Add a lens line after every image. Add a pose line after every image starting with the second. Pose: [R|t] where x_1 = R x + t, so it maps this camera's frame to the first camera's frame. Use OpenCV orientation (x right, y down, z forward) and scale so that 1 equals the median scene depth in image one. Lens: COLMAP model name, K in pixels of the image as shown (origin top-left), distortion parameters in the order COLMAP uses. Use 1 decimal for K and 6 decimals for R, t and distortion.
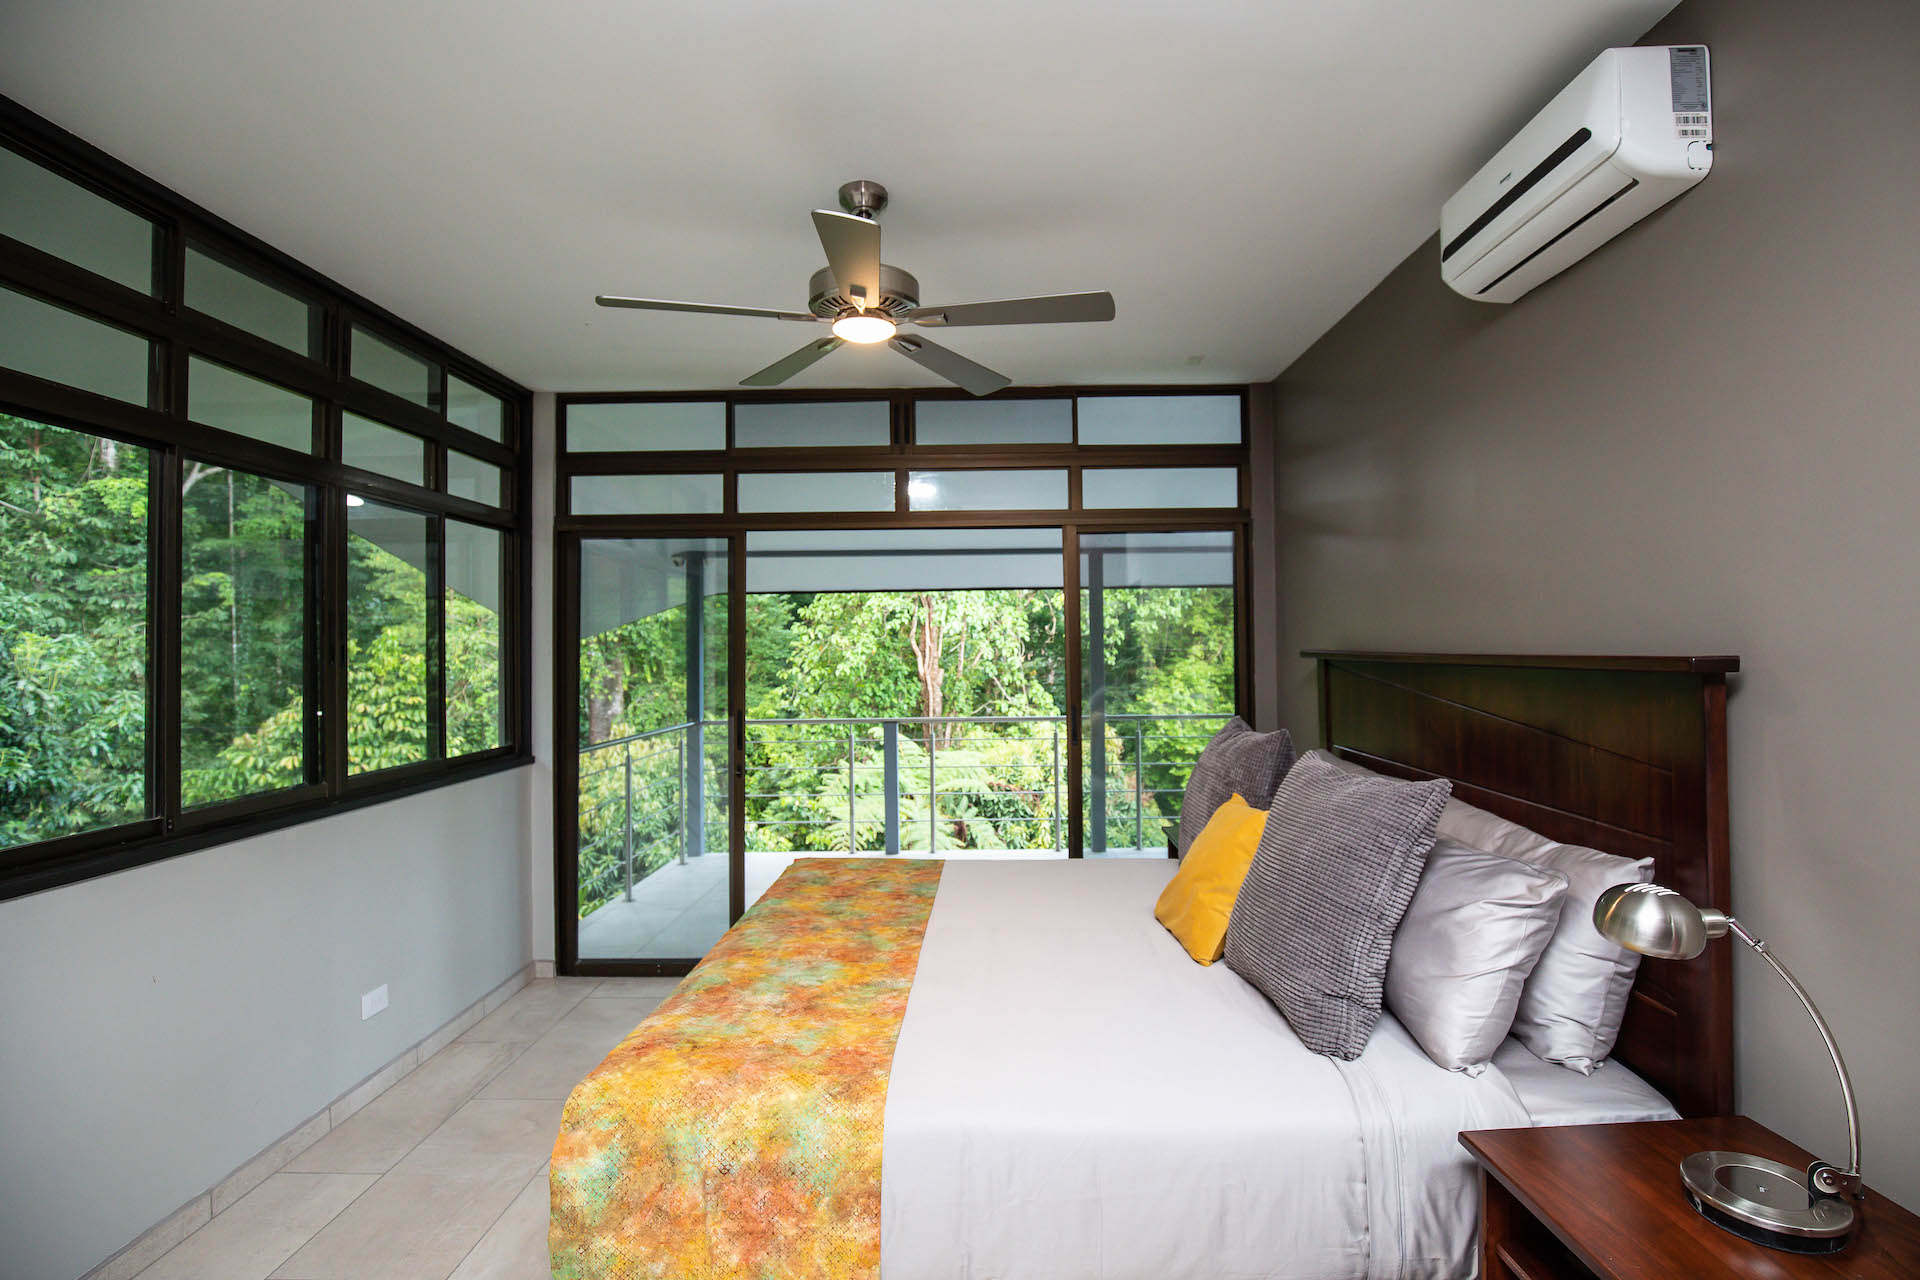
lens RADIAL K [[932.1, 0, 961.7], [0, 932.1, 637.2], [0, 0, 1]] dist [-0.026944, 0.001577]
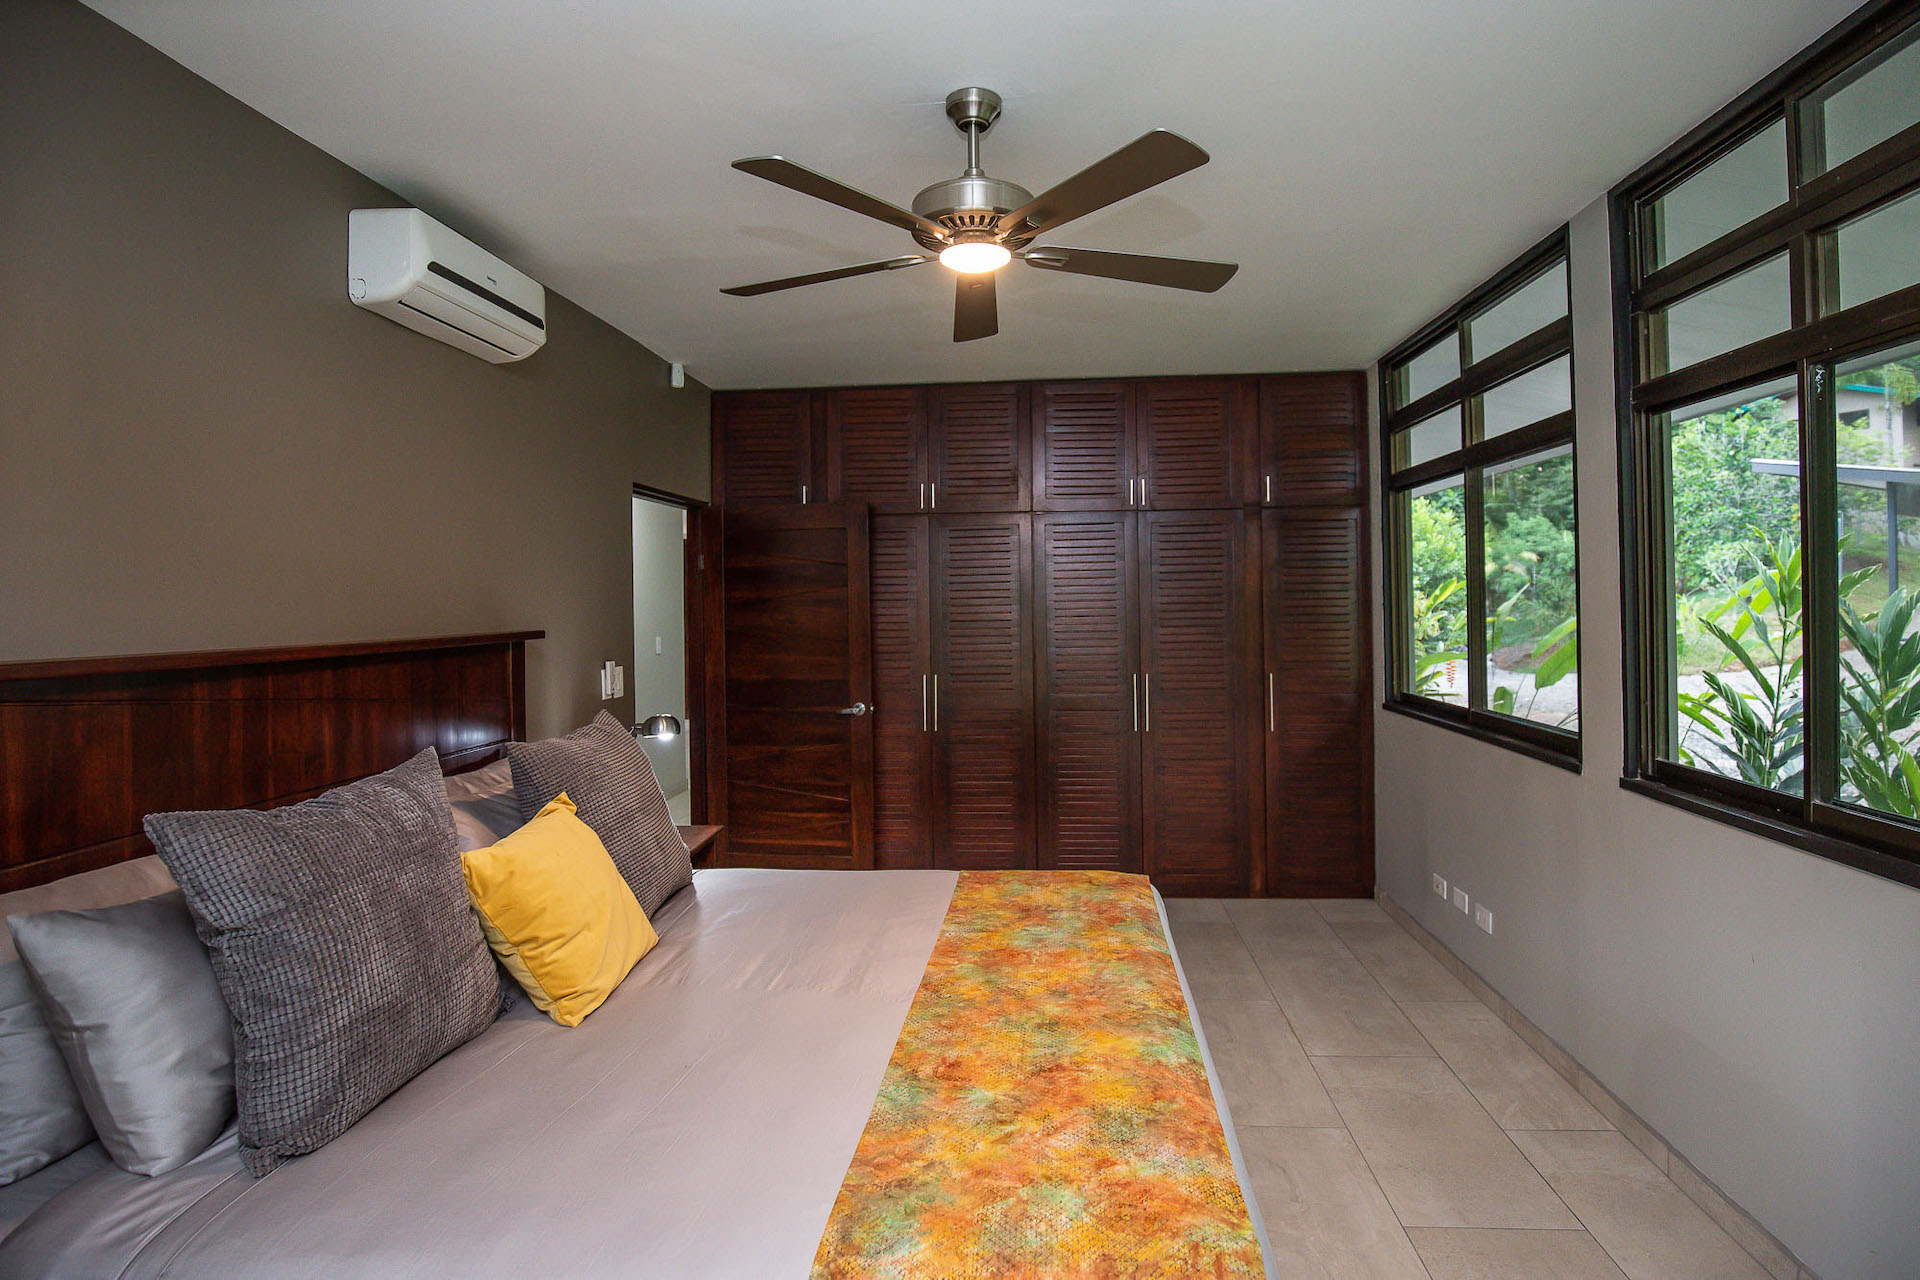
lens RADIAL K [[932.1, 0, 962.1], [0, 932.1, 640.4], [0, 0, 1]] dist [-0.026944, 0.001577]
pose [[-0.997729, 0.024719, 0.062660, -0.135952], [0.027285, 0.998810, 0.040429, -0.007554], [-0.061586, 0.042047, -0.997216, 1.816944]]
